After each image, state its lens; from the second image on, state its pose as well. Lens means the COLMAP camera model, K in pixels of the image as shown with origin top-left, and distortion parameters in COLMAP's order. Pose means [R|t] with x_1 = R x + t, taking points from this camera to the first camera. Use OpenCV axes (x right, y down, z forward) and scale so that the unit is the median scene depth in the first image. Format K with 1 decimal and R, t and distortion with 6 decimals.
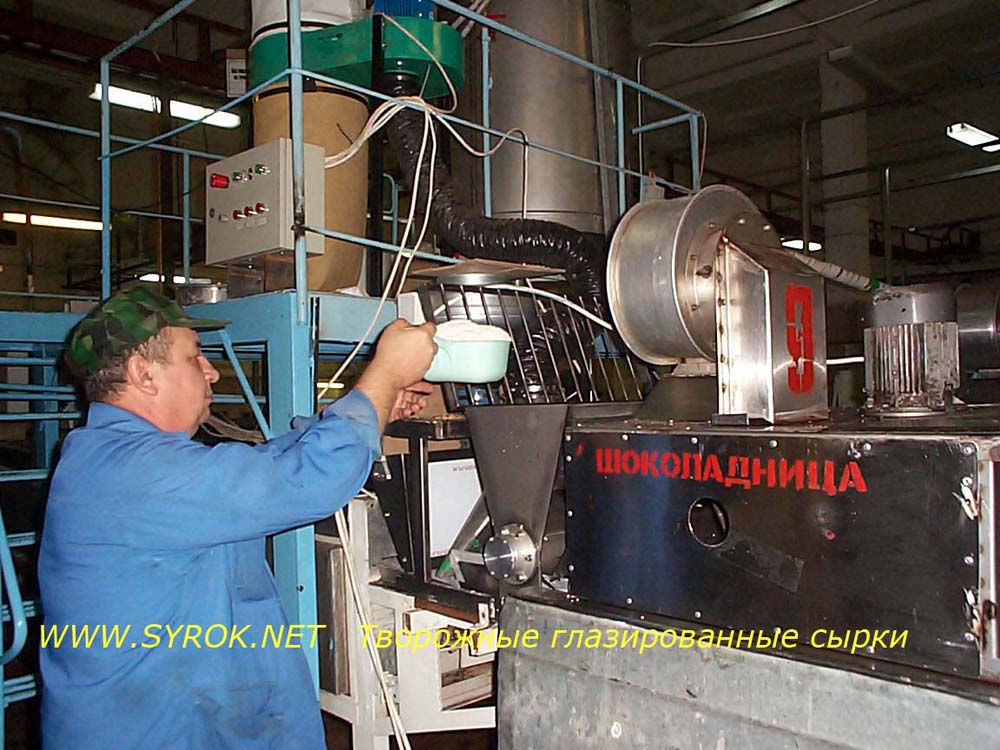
lens RADIAL K [[877.4, 0, 499.2], [0, 877.4, 400.9], [0, 0, 1]] dist [-0.143510, 0.215255]
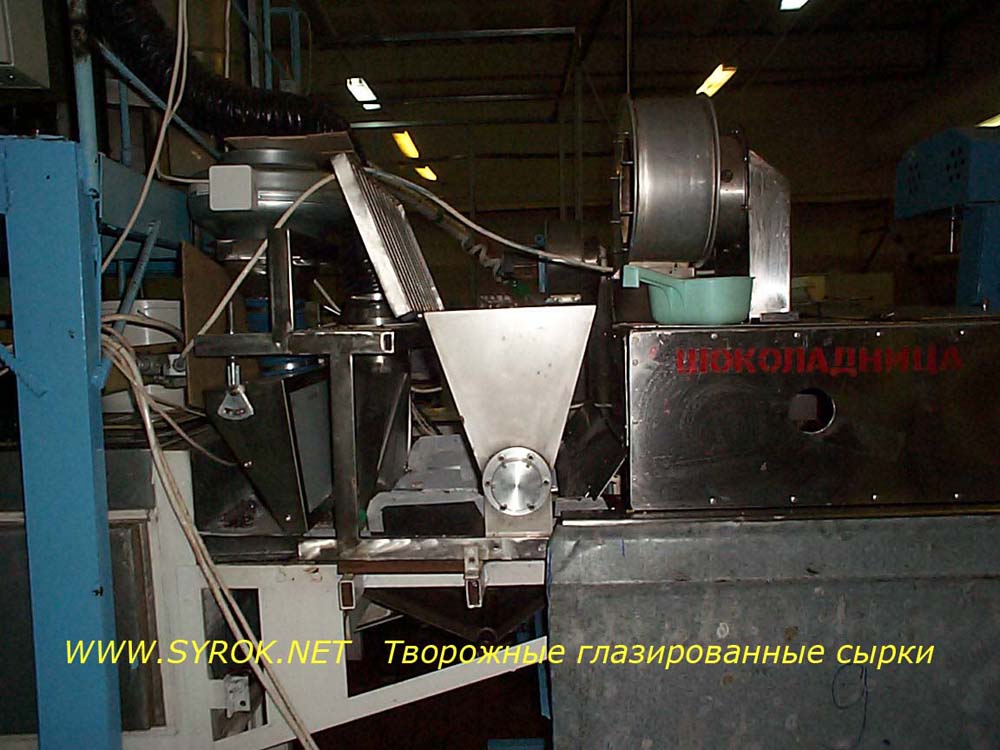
lens RADIAL K [[877.4, 0, 499.2], [0, 877.4, 400.9], [0, 0, 1]] dist [-0.143510, 0.215255]
pose [[0.703033, -0.064817, 0.708197, -0.791515], [0.018162, 0.997149, 0.073234, 0.042721], [-0.710925, -0.038624, 0.702206, 0.530390]]
